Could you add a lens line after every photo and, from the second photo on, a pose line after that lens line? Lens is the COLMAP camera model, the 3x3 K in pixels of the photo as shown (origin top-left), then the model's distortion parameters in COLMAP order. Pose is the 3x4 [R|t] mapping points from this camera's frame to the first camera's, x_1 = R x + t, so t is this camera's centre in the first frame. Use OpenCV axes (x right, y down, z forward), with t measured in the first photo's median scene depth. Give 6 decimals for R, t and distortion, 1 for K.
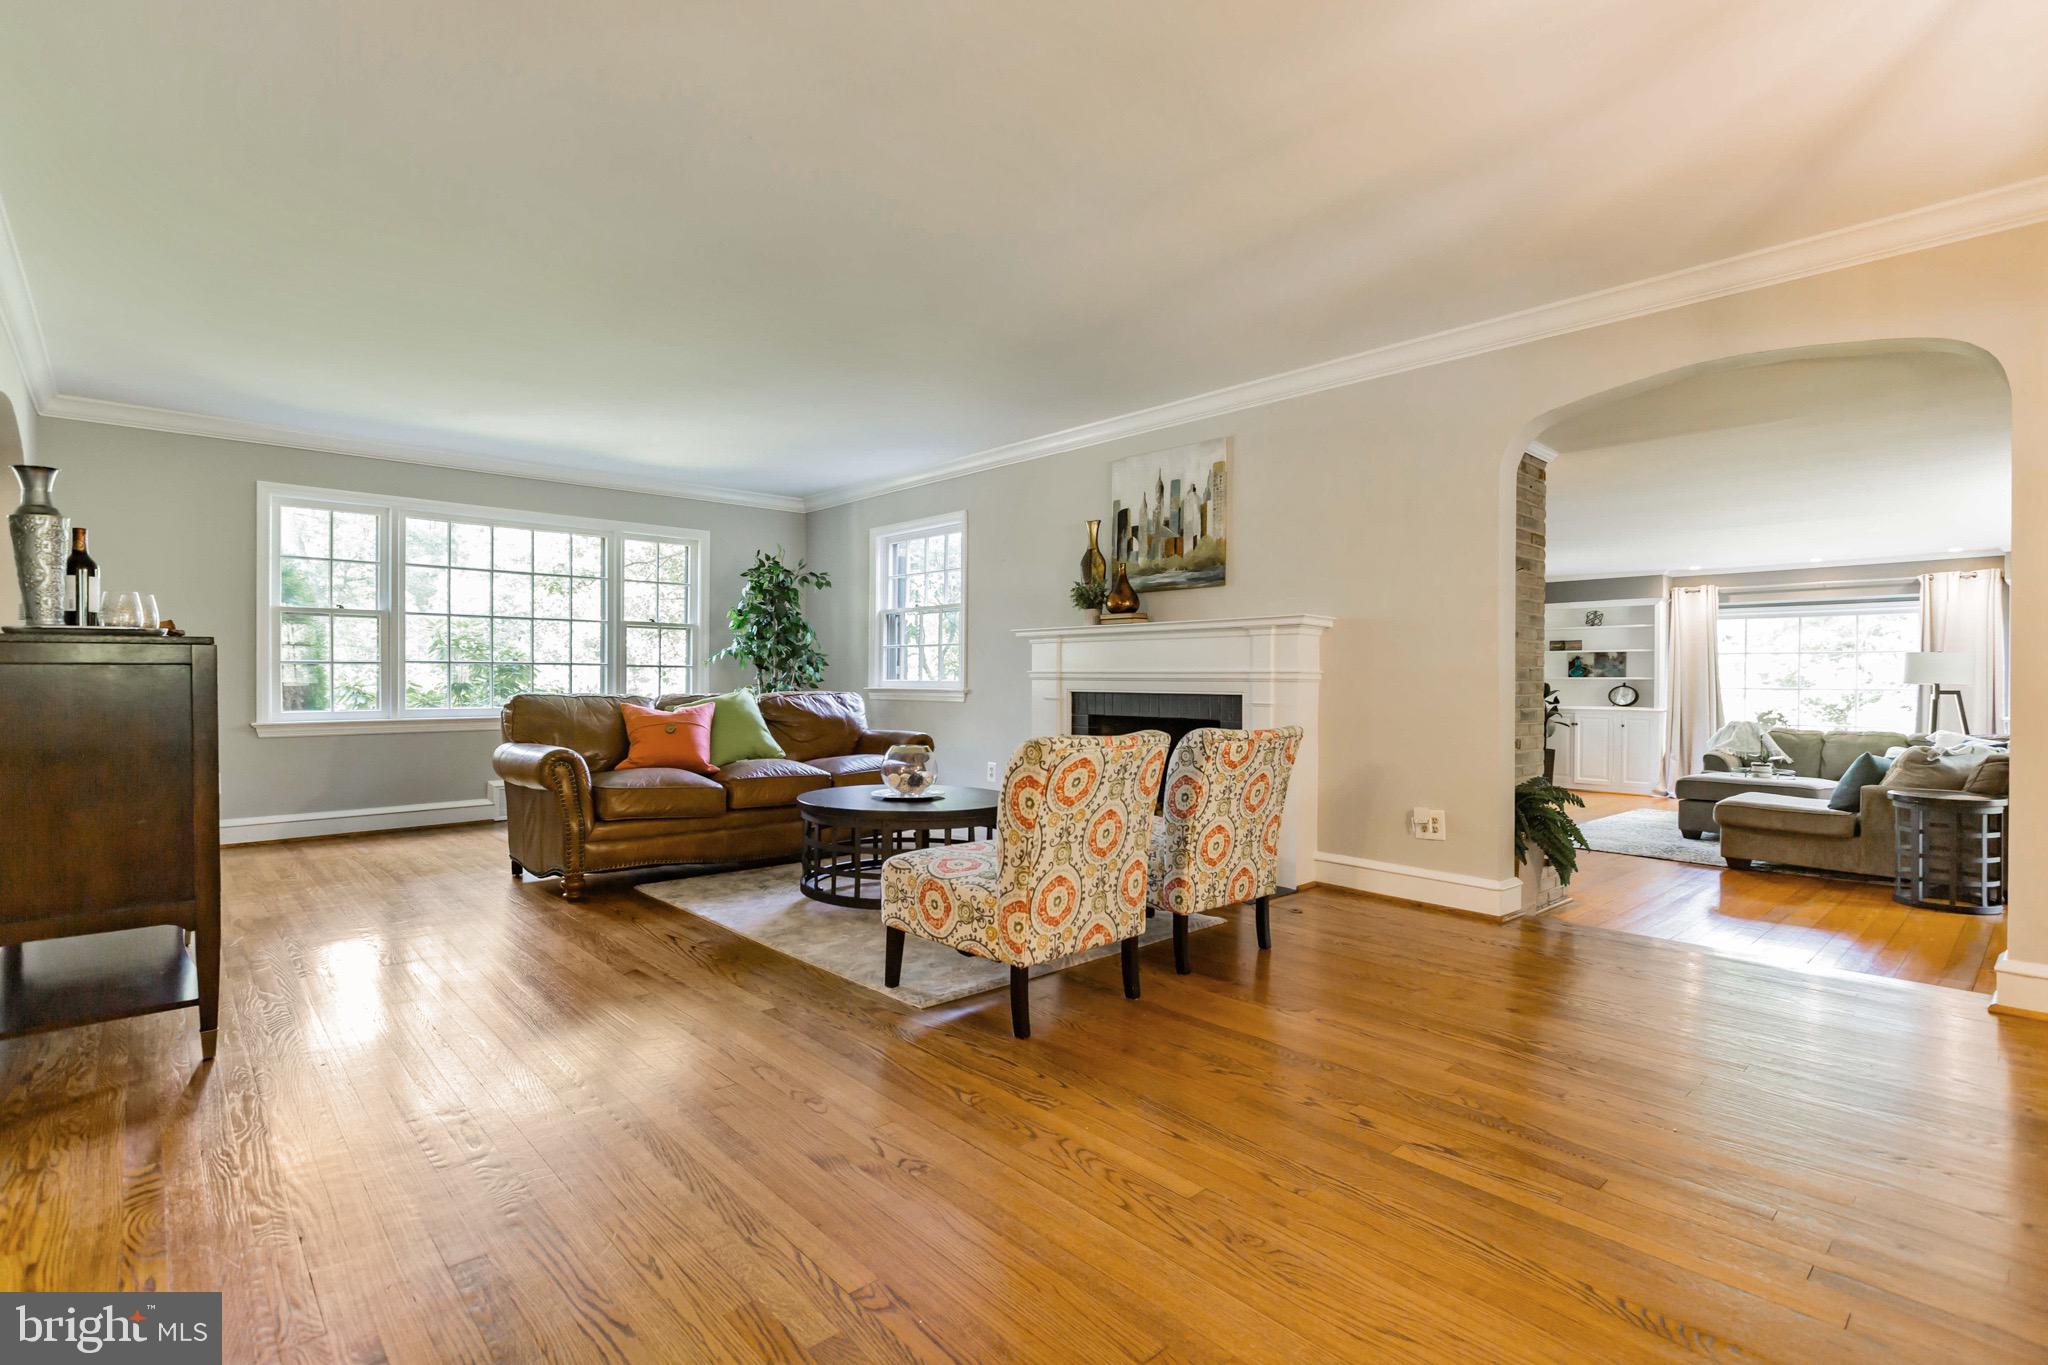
lens RADIAL K [[976.8, 0, 1027.4], [0, 976.8, 678.9], [0, 0, 1]] dist [0.003015, 0.000262]
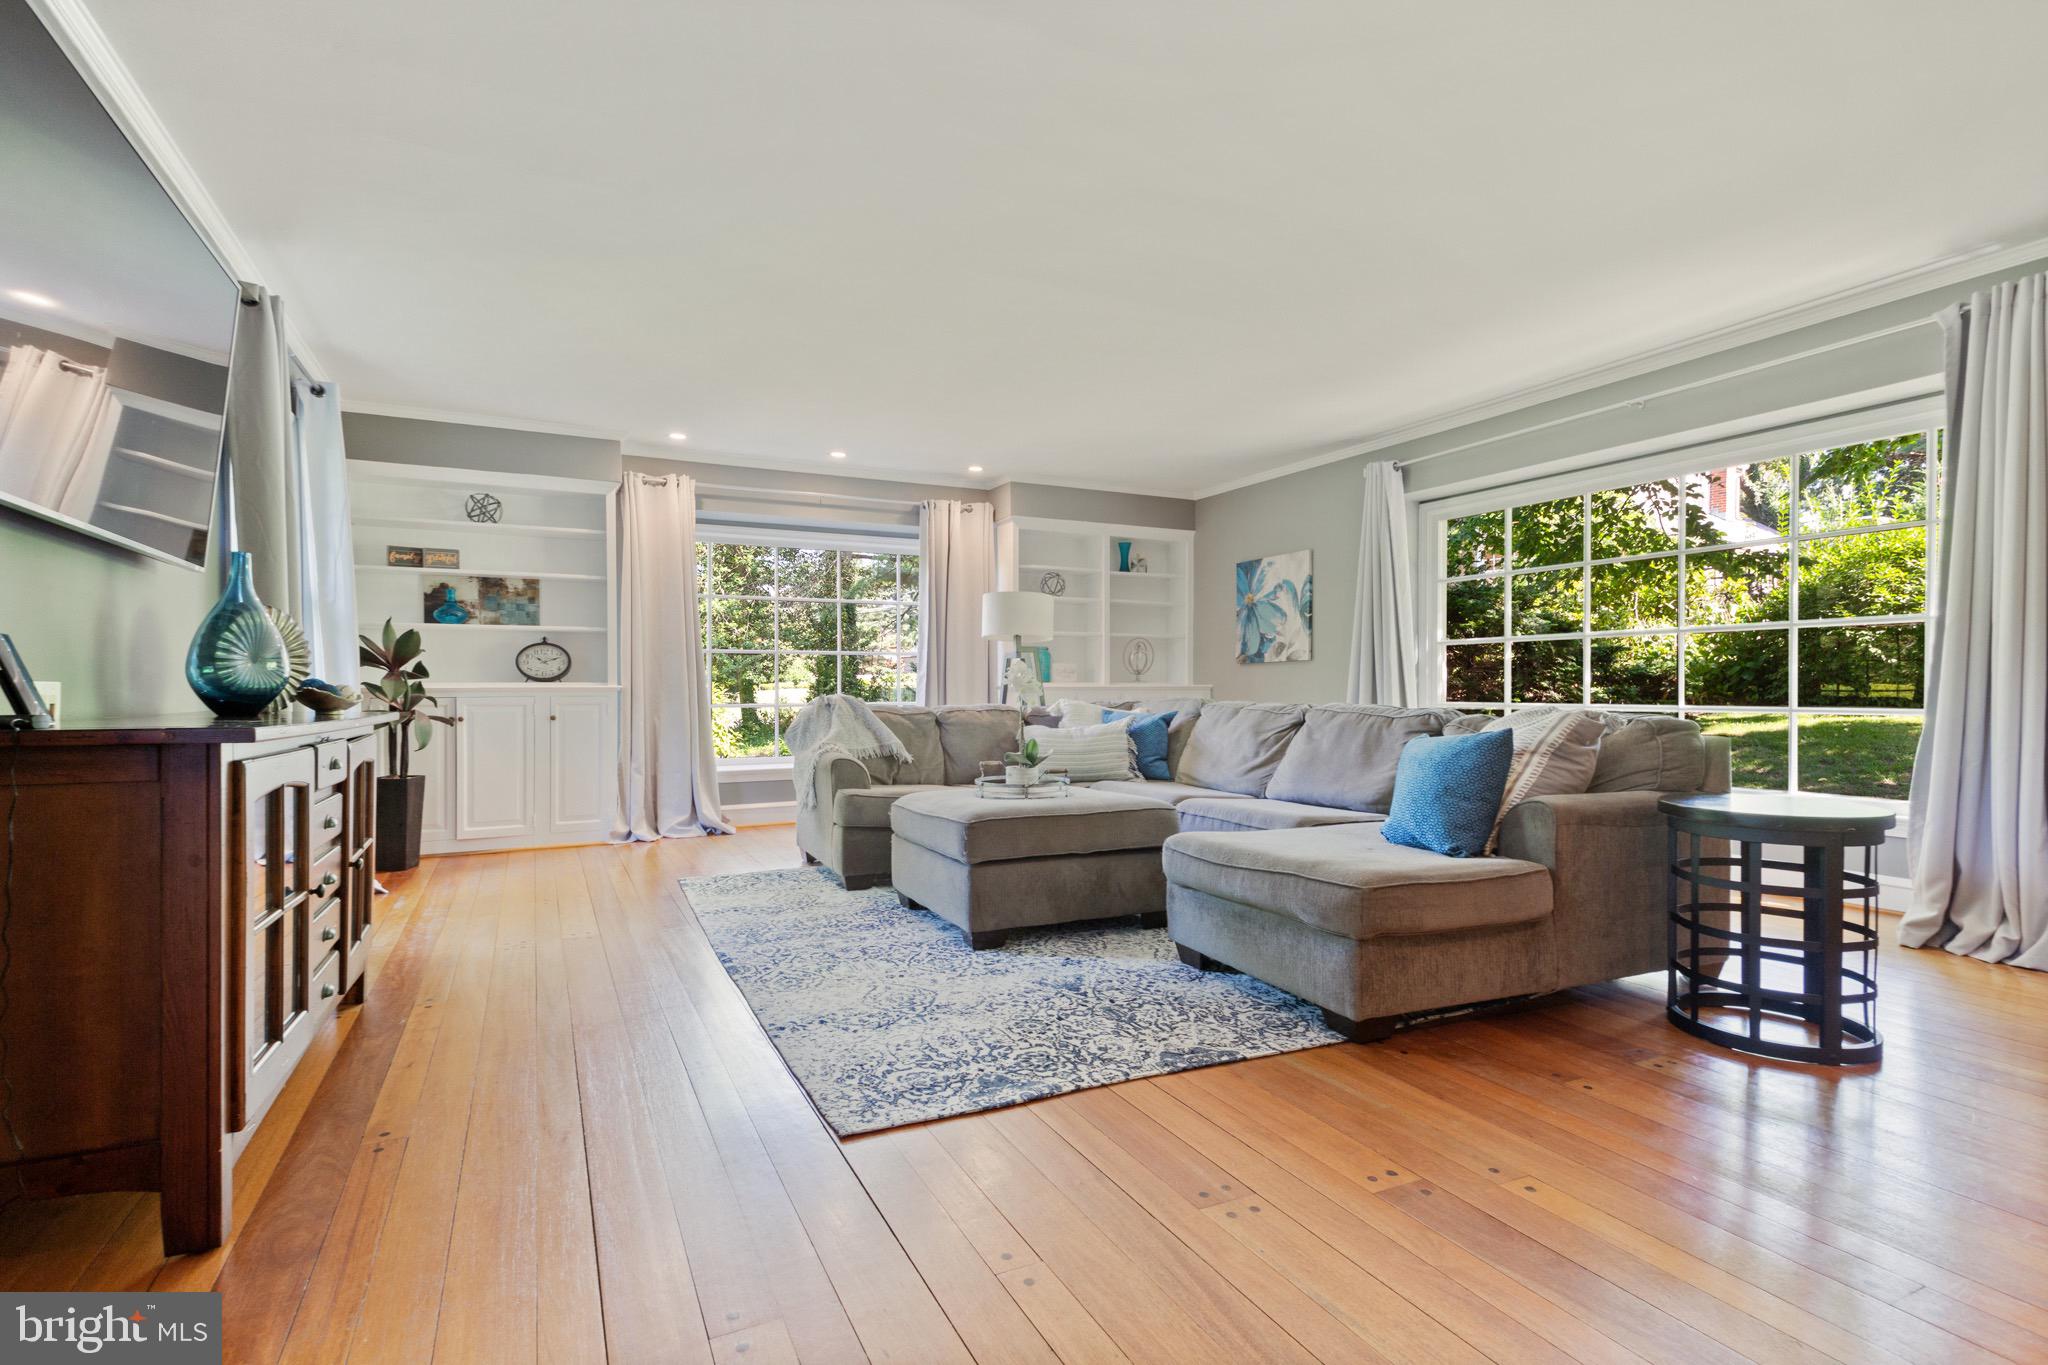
lens RADIAL K [[976.8, 0, 1028.1], [0, 976.8, 680.6], [0, 0, 1]] dist [0.003015, 0.000262]
pose [[0.255806, -0.006625, 0.966706, 0.163328], [-0.000424, 0.999976, 0.006965, 0.023774], [-0.966728, -0.002192, 0.255796, 0.603305]]
